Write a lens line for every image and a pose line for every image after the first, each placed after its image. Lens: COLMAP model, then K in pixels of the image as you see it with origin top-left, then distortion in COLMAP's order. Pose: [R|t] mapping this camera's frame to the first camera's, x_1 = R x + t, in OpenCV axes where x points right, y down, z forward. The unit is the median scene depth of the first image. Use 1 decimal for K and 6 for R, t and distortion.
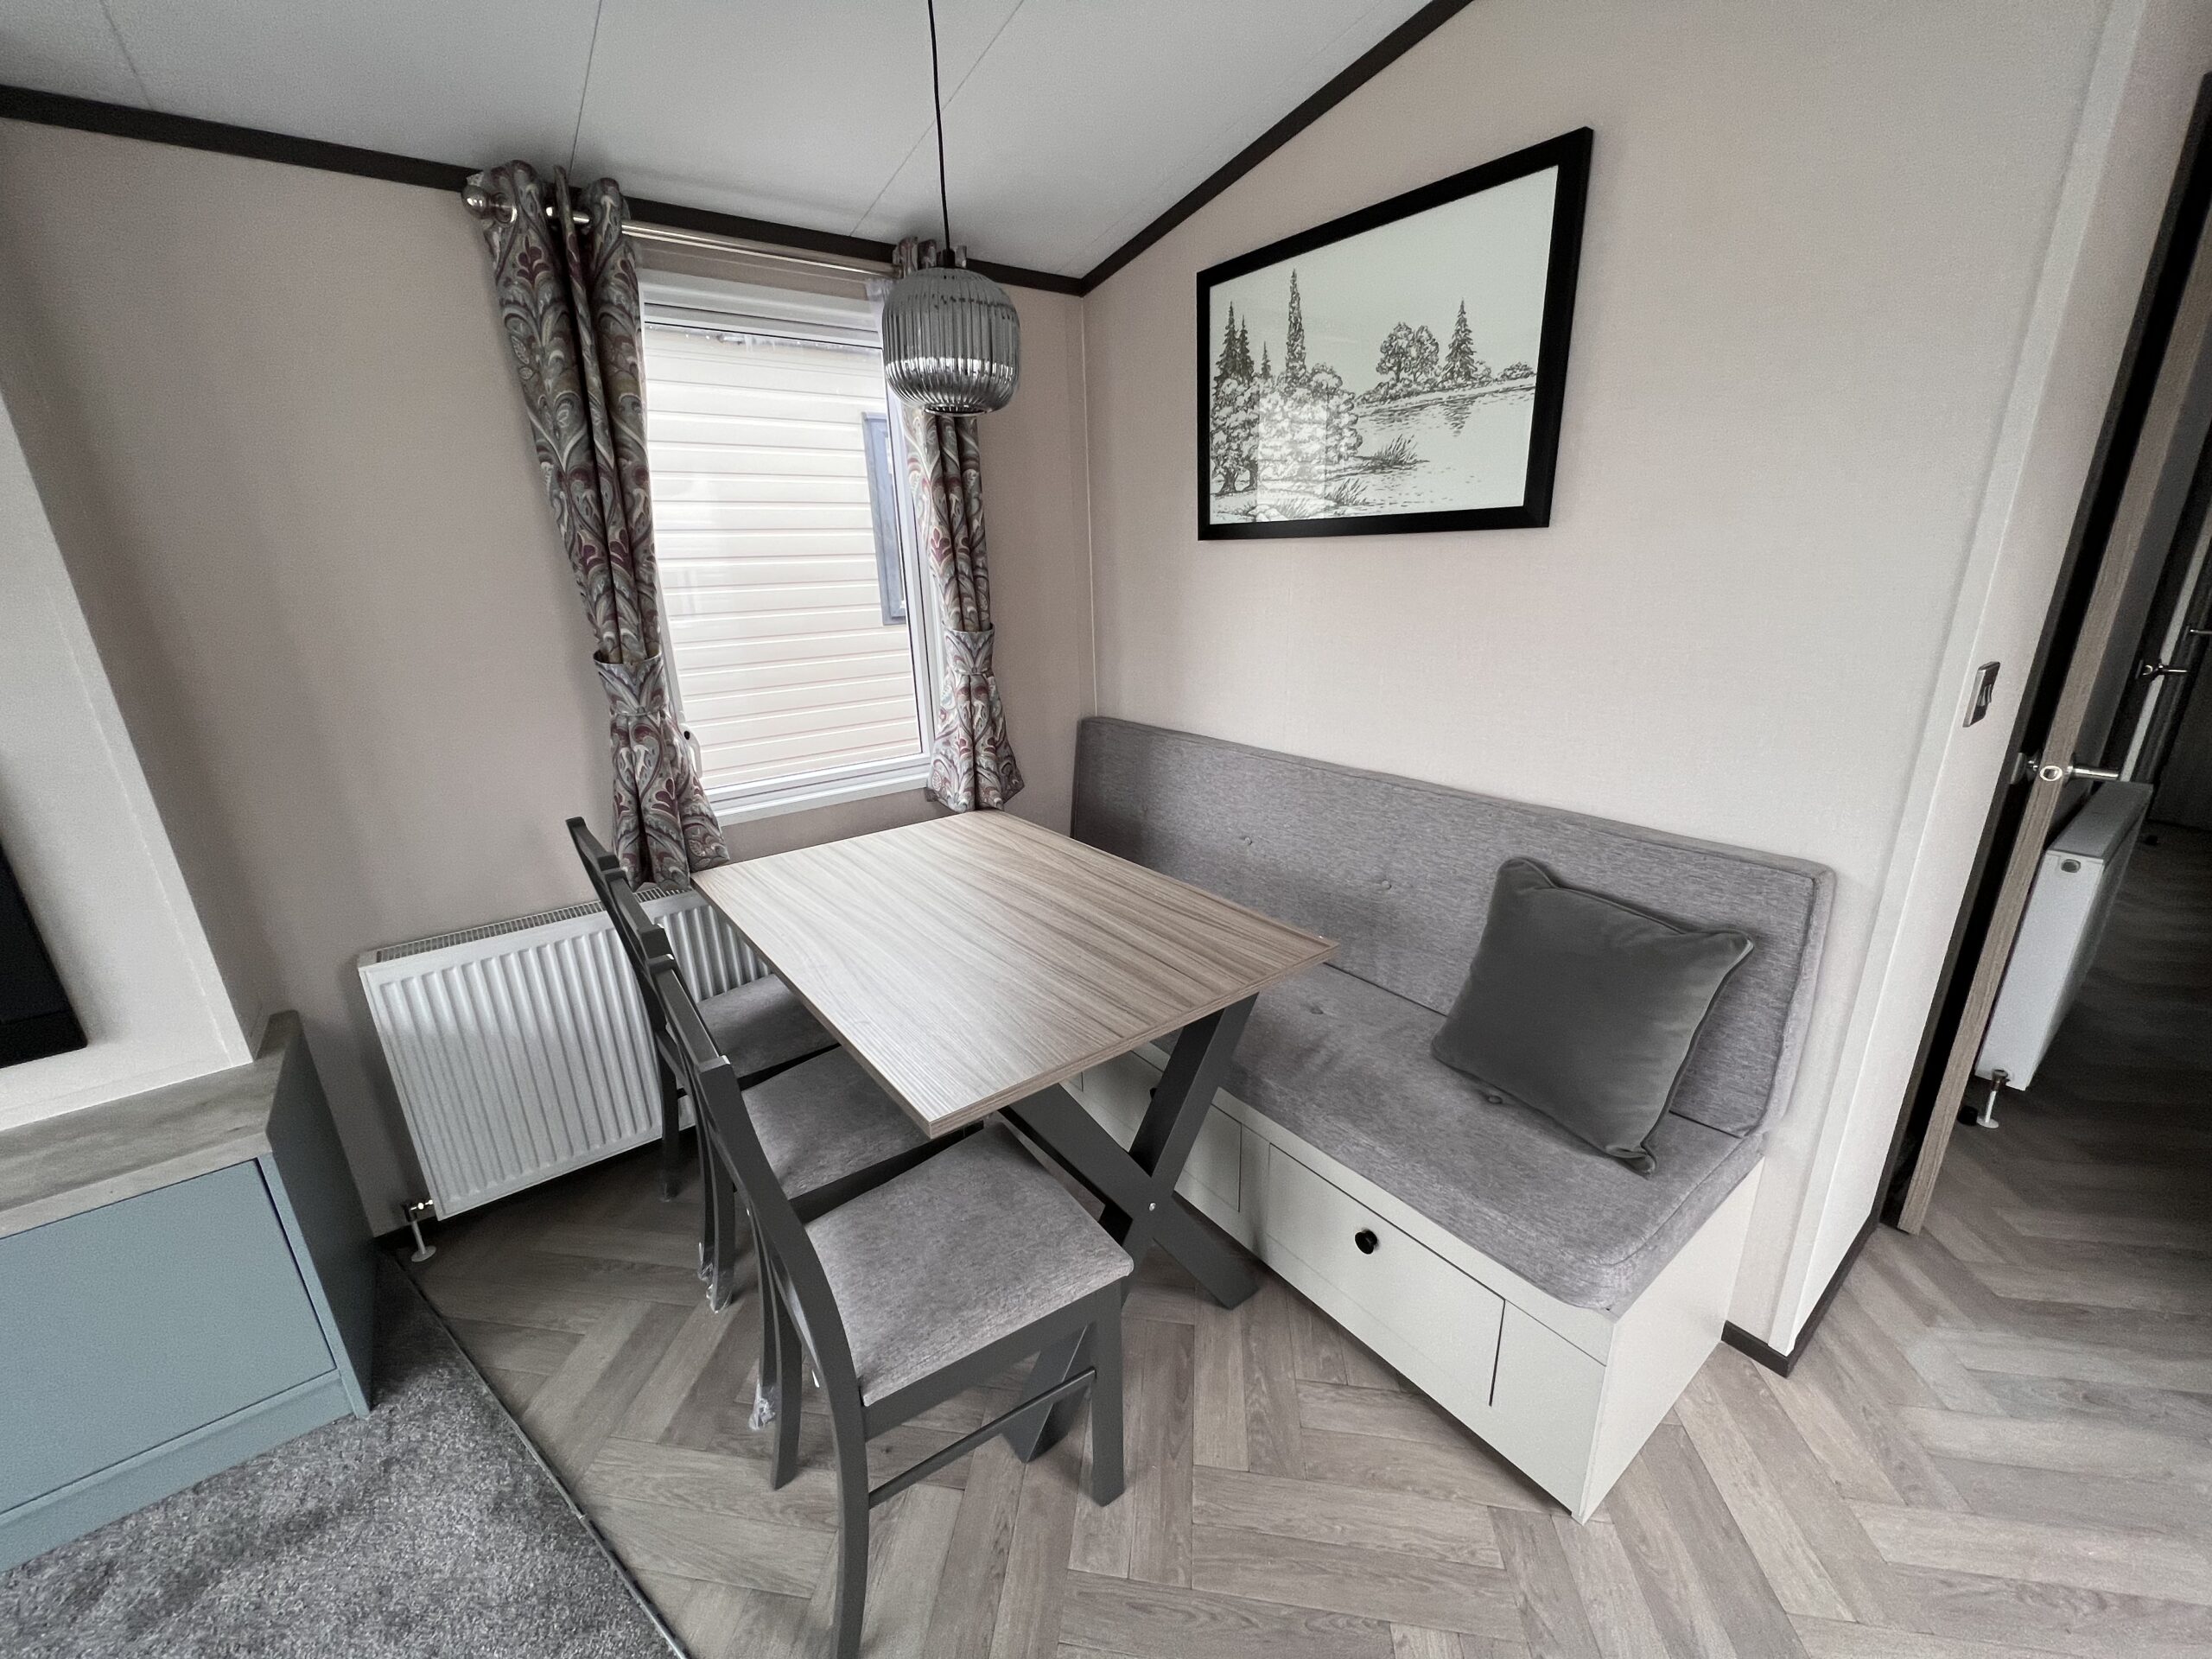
lens RADIAL K [[880.9, 0, 1112.0], [0, 880.9, 830.1], [0, 0, 1]] dist [-0.000504, -0.000041]
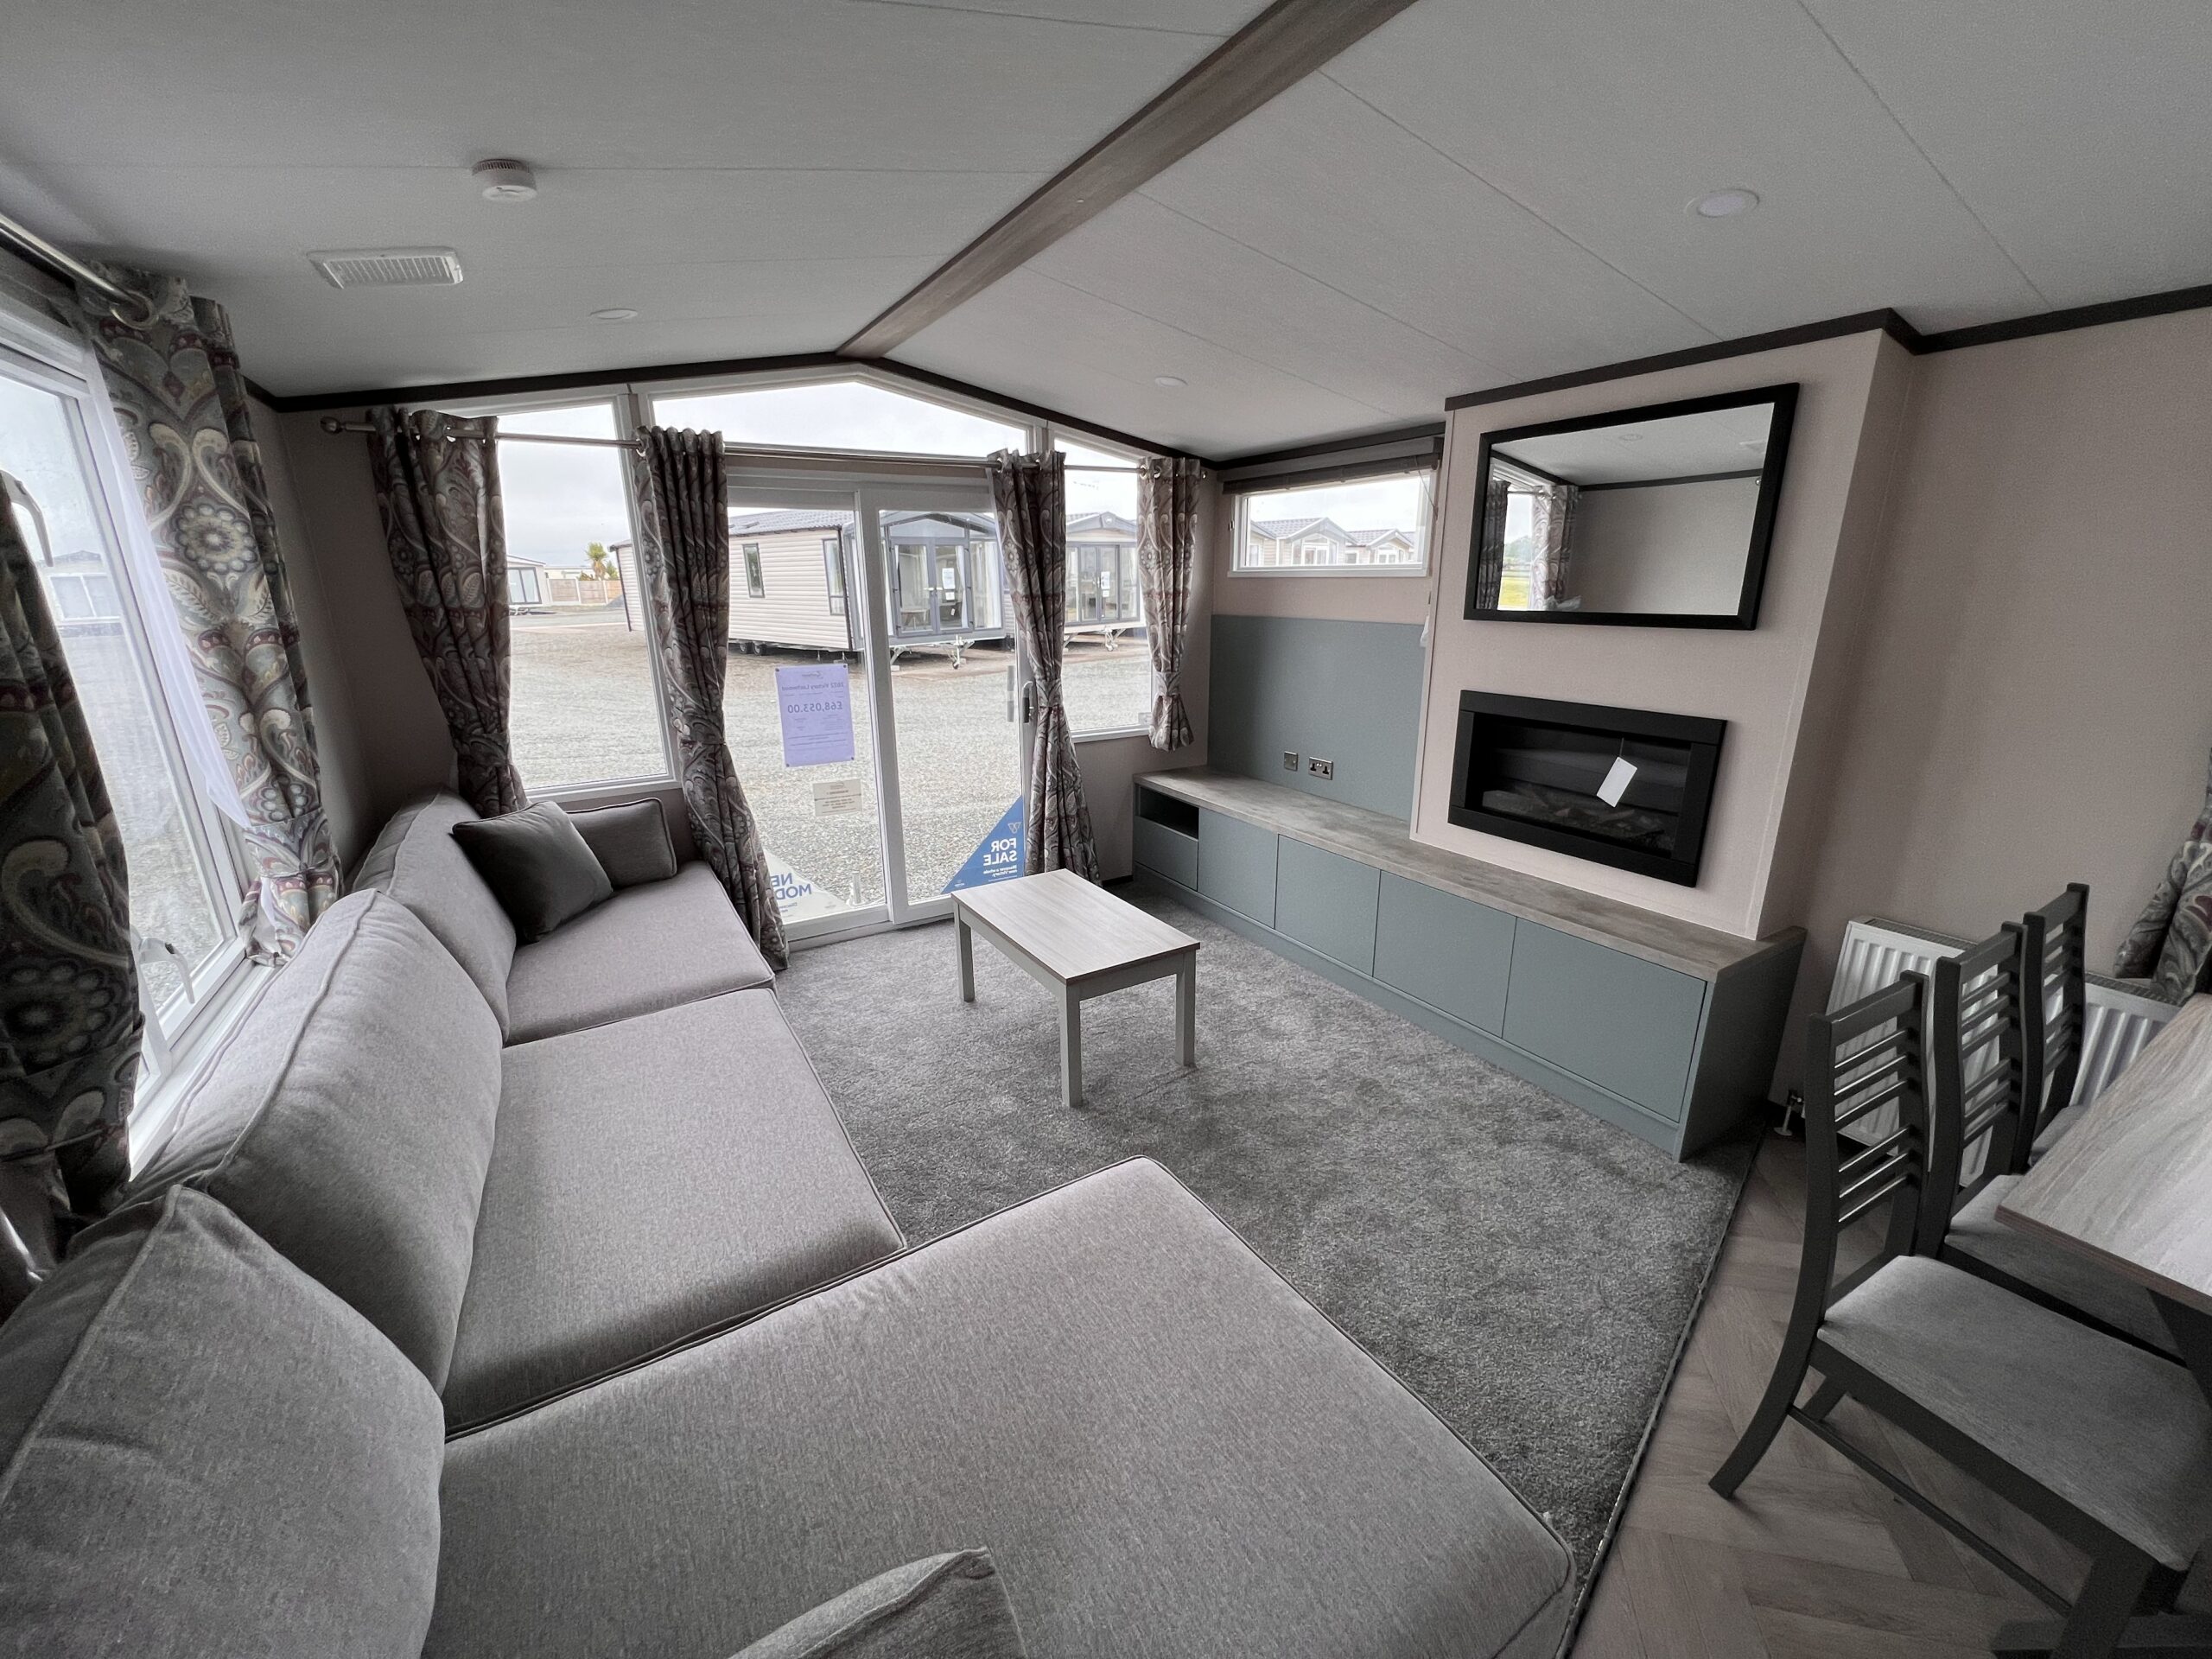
lens RADIAL K [[880.9, 0, 1112.0], [0, 880.9, 830.1], [0, 0, 1]] dist [-0.000504, -0.000041]
pose [[-0.104782, 0.306804, -0.945987, 0.604252], [-0.290177, 0.900399, 0.324160, -0.094650], [0.951219, 0.308470, -0.005318, -0.146717]]
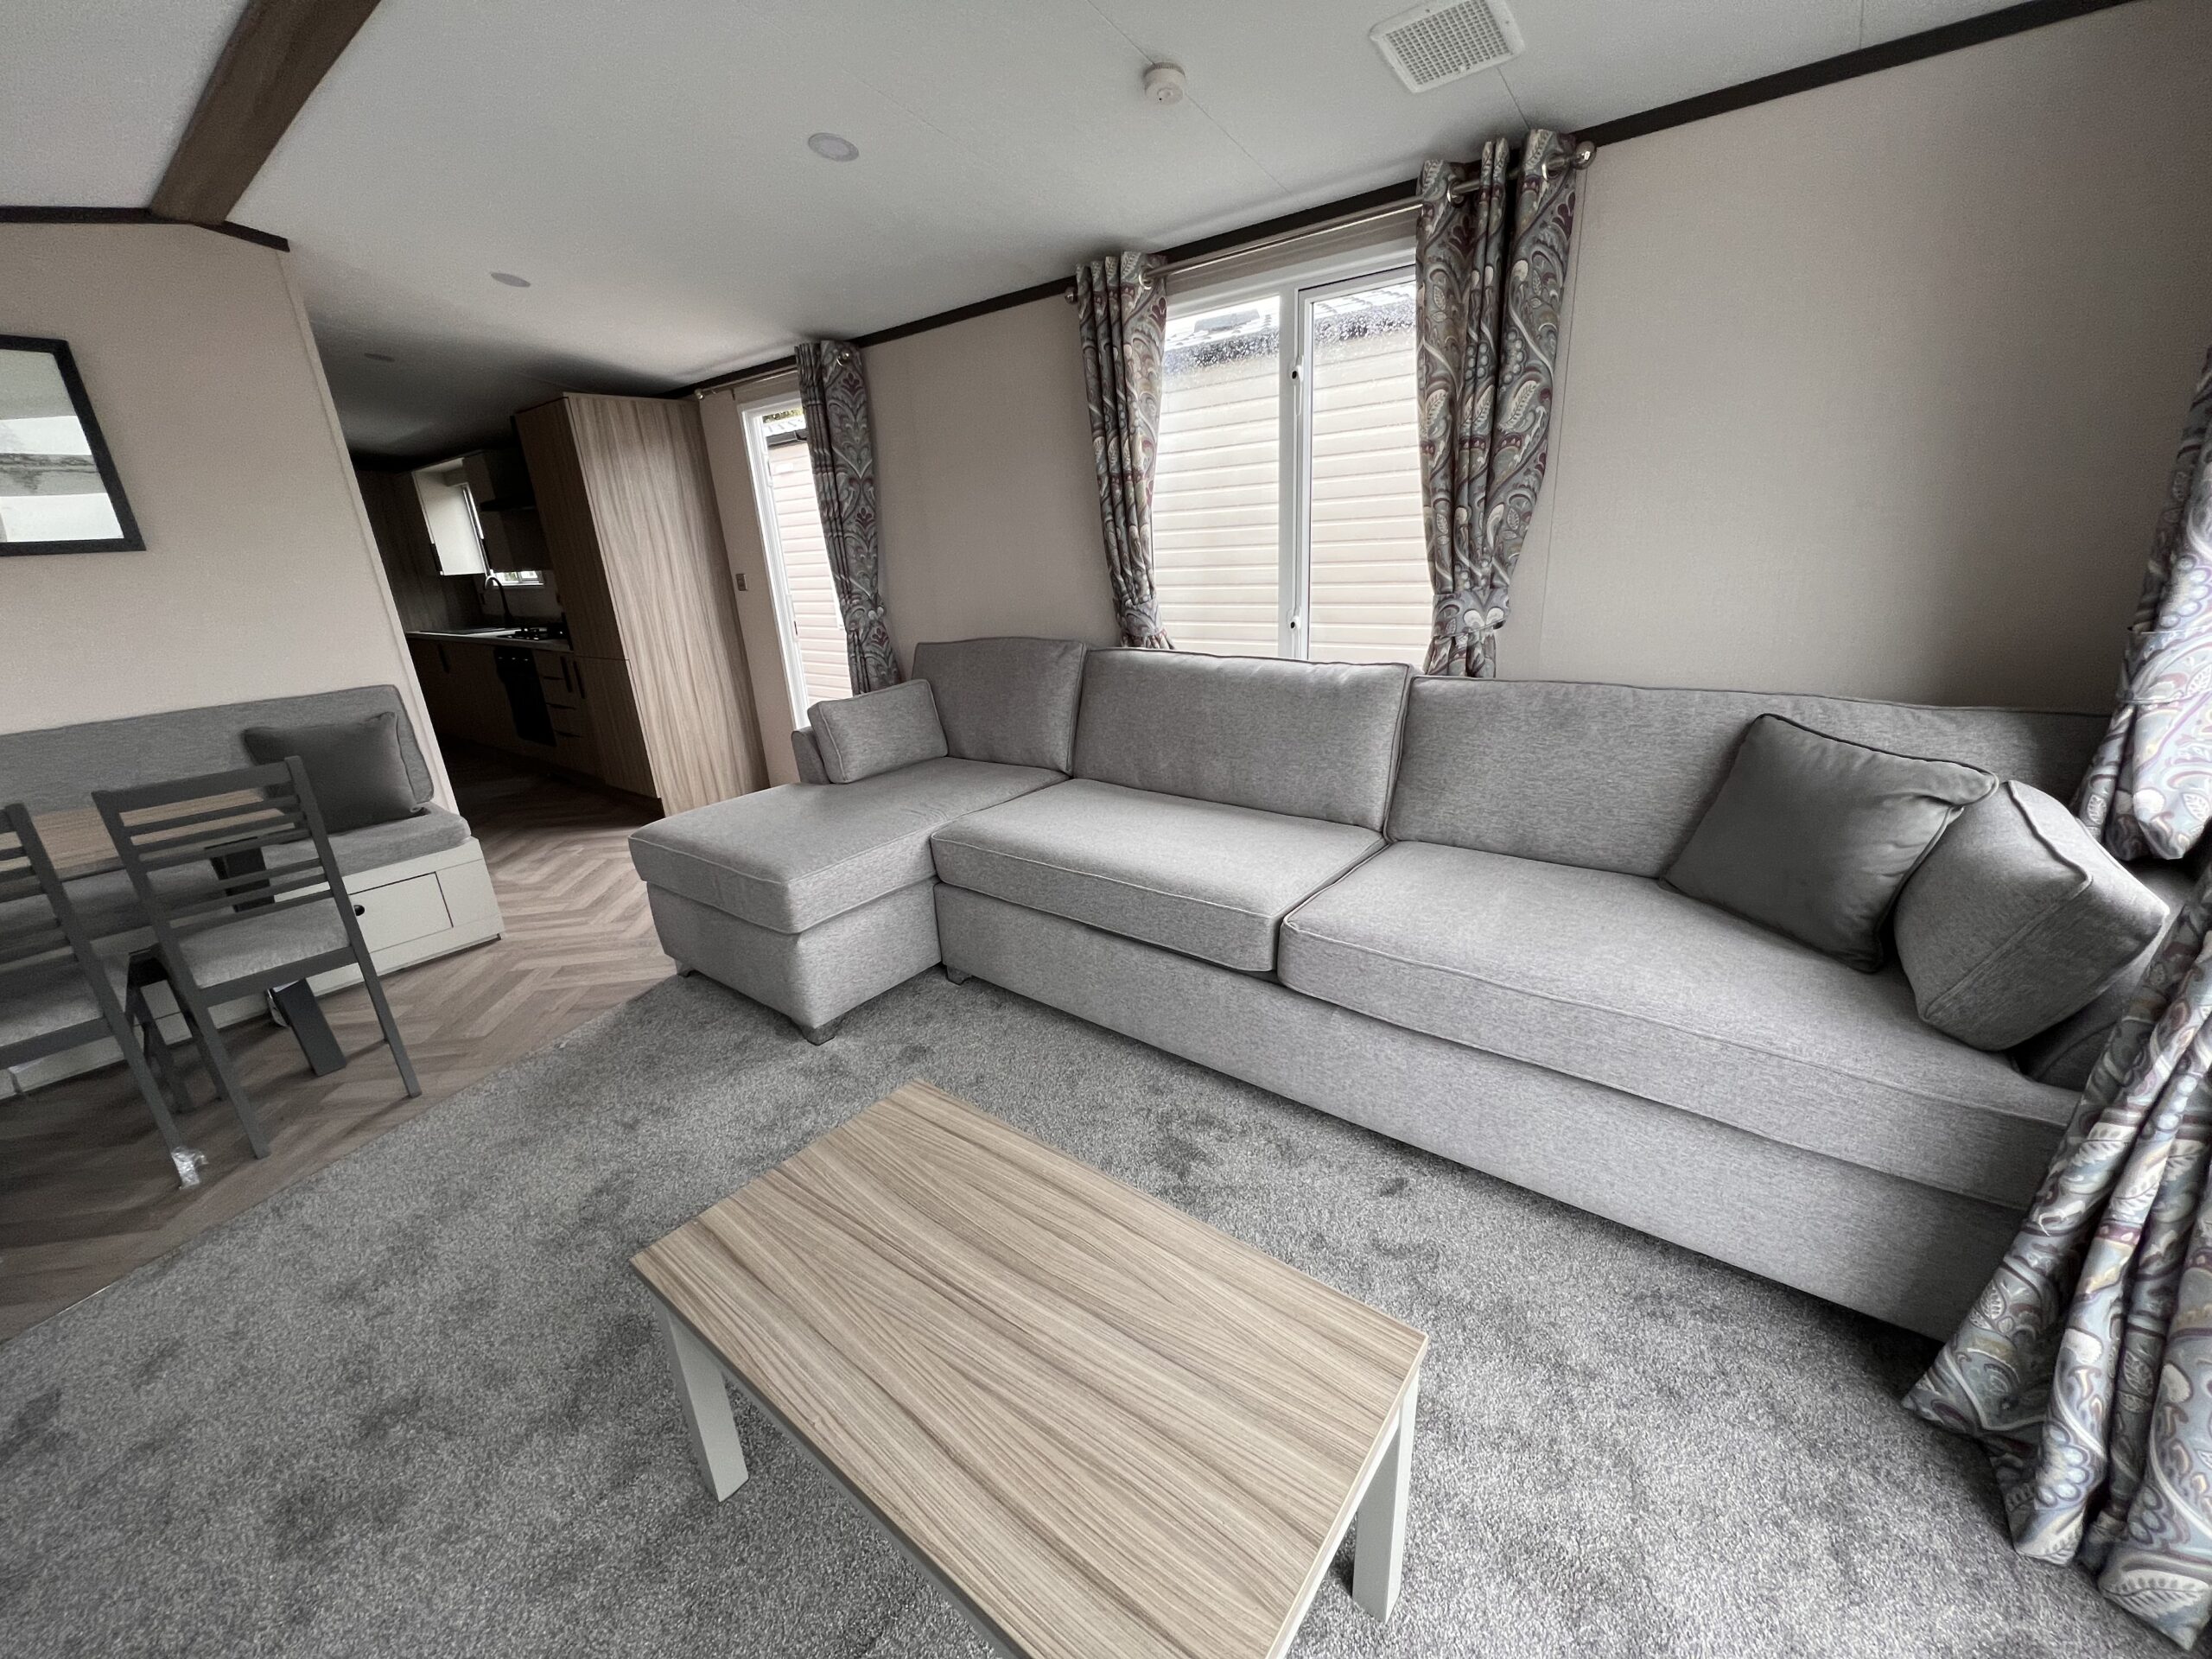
lens RADIAL K [[880.9, 0, 1112.0], [0, 880.9, 830.1], [0, 0, 1]] dist [-0.000504, -0.000041]
pose [[-0.240777, -0.270990, 0.931982, -1.905921], [0.349494, 0.871611, 0.343727, 0.234559], [-0.905472, 0.408484, -0.115154, -0.356385]]
